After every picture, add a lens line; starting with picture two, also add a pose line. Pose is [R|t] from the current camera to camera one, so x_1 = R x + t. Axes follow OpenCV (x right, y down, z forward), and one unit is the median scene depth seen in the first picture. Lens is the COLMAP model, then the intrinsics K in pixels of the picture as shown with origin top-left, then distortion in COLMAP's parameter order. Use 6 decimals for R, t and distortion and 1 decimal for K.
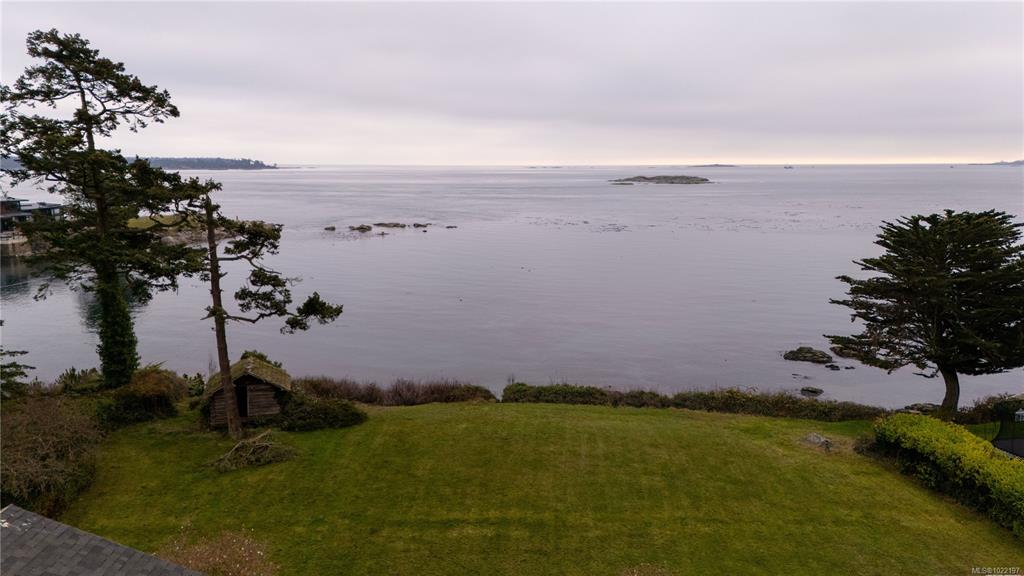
lens RADIAL K [[720.7, 0, 512.0], [0, 720.7, 288.1], [0, 0, 1]] dist [0.002910, 0.000128]
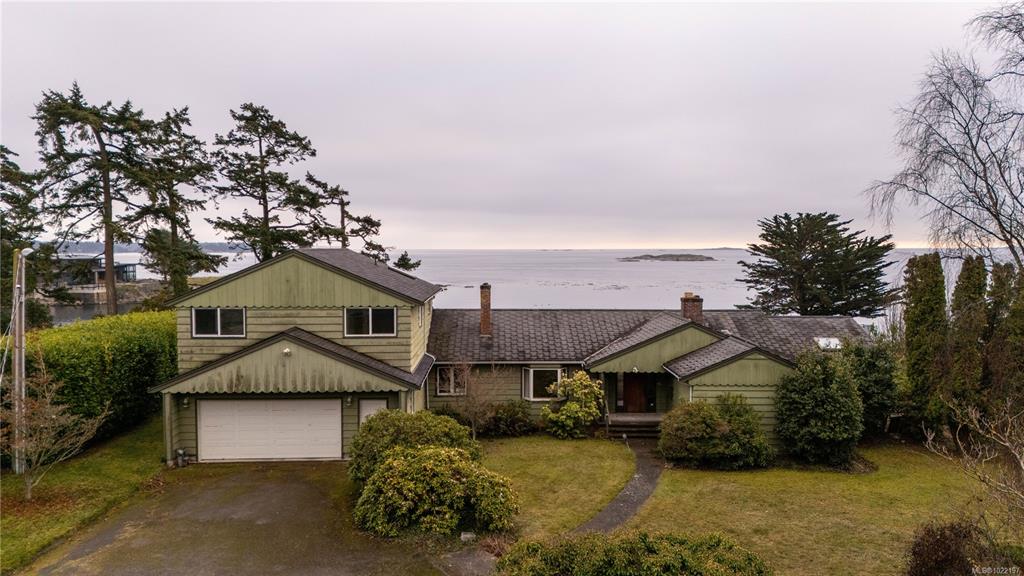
lens RADIAL K [[720.7, 0, 512.0], [0, 720.7, 287.8], [0, 0, 1]] dist [0.002910, 0.000128]
pose [[0.999846, 0.000684, -0.017538, 0.005311], [-0.002746, 0.993029, -0.117841, 0.260706], [0.017335, 0.117871, 0.992878, -0.598706]]
